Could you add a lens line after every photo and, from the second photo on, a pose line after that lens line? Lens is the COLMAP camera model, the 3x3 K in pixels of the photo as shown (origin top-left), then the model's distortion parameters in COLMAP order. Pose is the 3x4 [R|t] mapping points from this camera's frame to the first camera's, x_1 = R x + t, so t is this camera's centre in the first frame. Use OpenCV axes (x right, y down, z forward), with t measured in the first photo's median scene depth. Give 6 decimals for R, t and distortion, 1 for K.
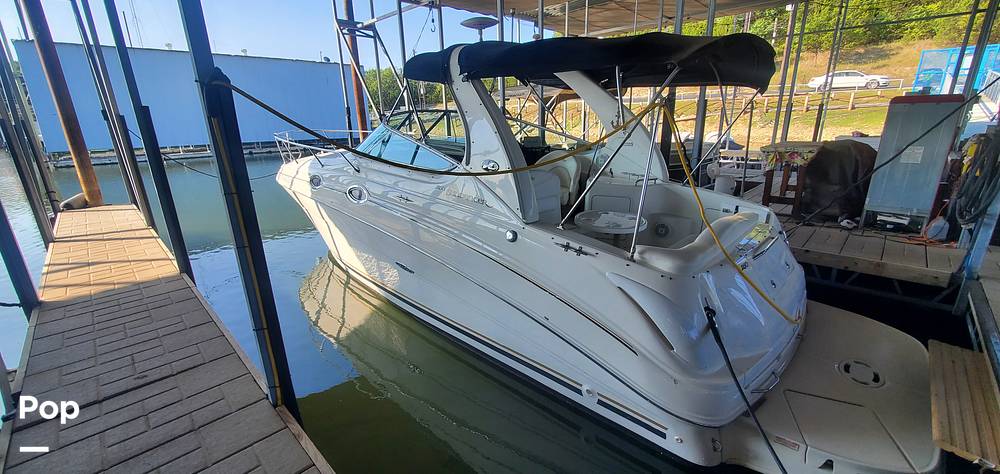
lens RADIAL K [[403.2, 0, 496.1], [0, 403.2, 238.6], [0, 0, 1]] dist [-0.005537, -0.000593]
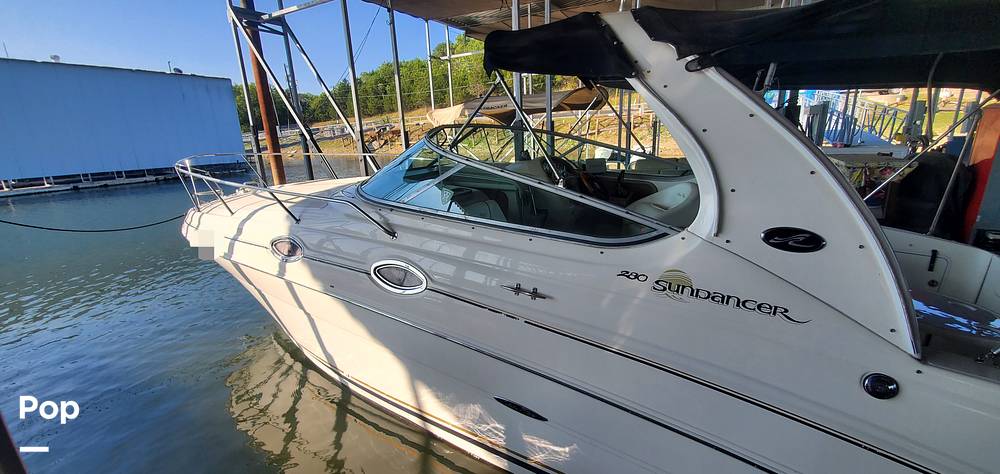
lens RADIAL K [[403.2, 0, 496.1], [0, 403.2, 238.6], [0, 0, 1]] dist [-0.005537, -0.000593]
pose [[0.960011, -0.087496, 0.265938, -0.403549], [0.098078, 0.994819, -0.026747, -0.149715], [-0.262220, 0.051760, 0.963619, 0.482099]]
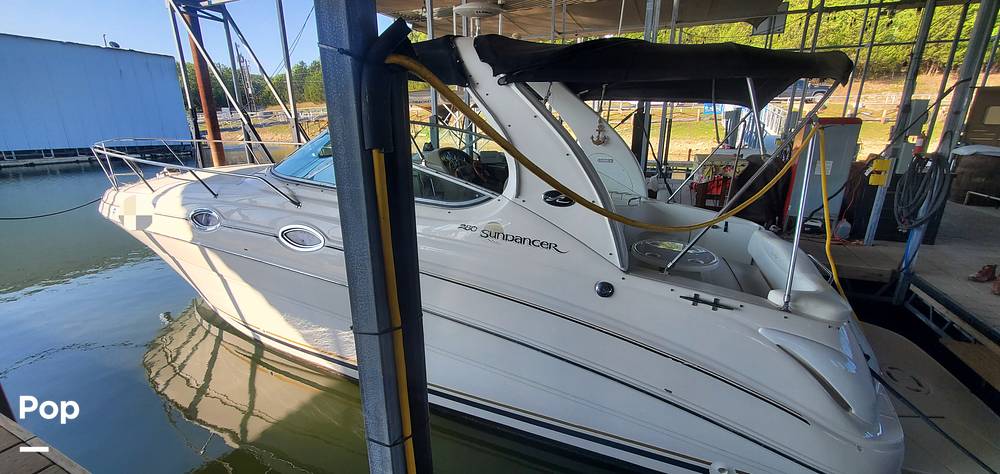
lens RADIAL K [[403.2, 0, 496.1], [0, 403.2, 238.6], [0, 0, 1]] dist [-0.005537, -0.000593]
pose [[0.933530, -0.077868, 0.349941, -0.301363], [0.083471, 0.996510, -0.000932, -0.086267], [-0.348647, 0.030081, 0.936771, 0.251800]]
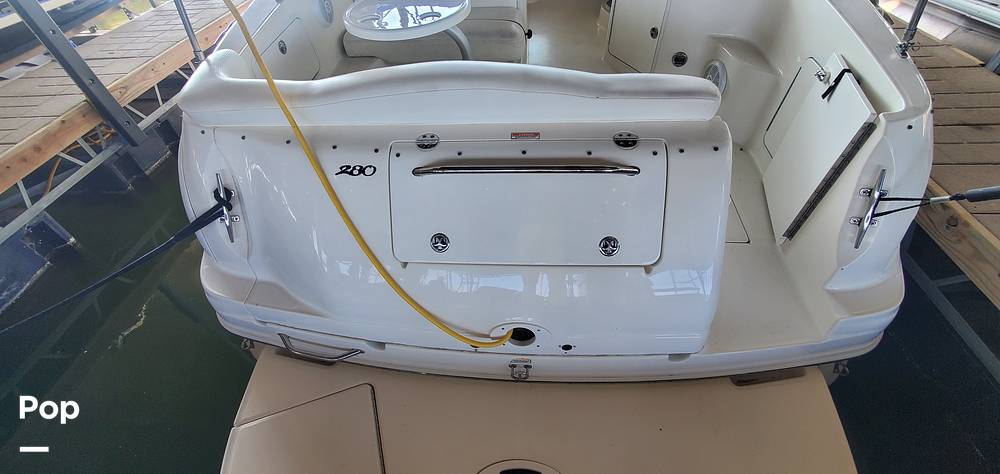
lens RADIAL K [[403.2, 0, 496.1], [0, 403.2, 238.6], [0, 0, 1]] dist [-0.005537, -0.000593]
pose [[0.649696, 0.540085, -0.534979, 0.644302], [-0.182038, 0.793797, 0.580300, -0.106184], [0.738077, -0.279632, 0.614043, 0.516855]]
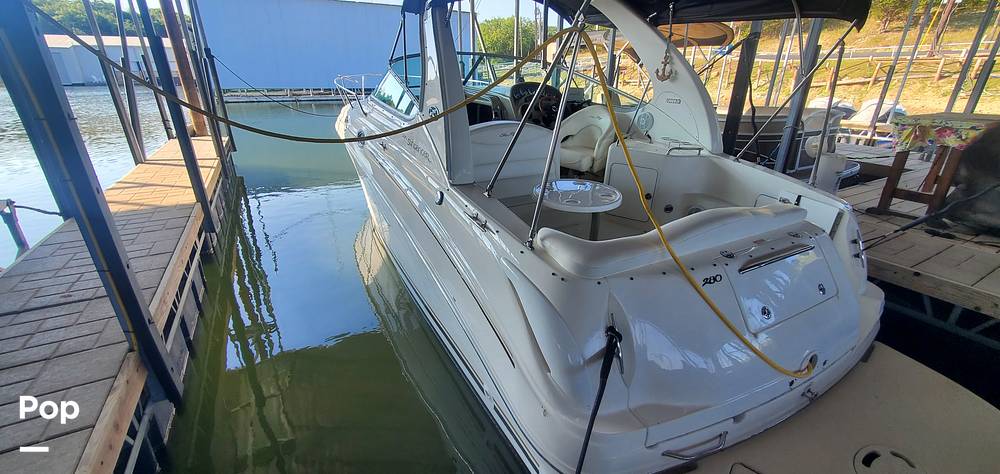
lens RADIAL K [[403.2, 0, 496.1], [0, 403.2, 238.6], [0, 0, 1]] dist [-0.005537, -0.000593]
pose [[0.951914, 0.144745, -0.270017, 0.284446], [-0.117160, 0.986349, 0.115708, -0.024370], [0.283079, -0.078509, 0.955878, 0.157559]]
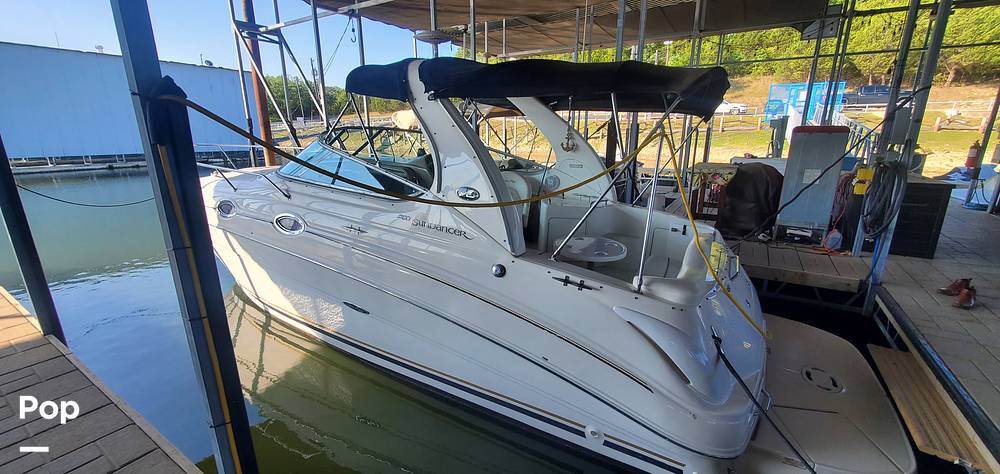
lens RADIAL K [[405.3, 0, 495.1], [0, 405.3, 238.9], [0, 0, 1]] dist [-0.006987, -0.000169]
pose [[0.974773, -0.035810, 0.220306, -0.123317], [0.043408, 0.998615, -0.029744, -0.036578], [-0.218936, 0.038557, 0.974977, 0.074180]]
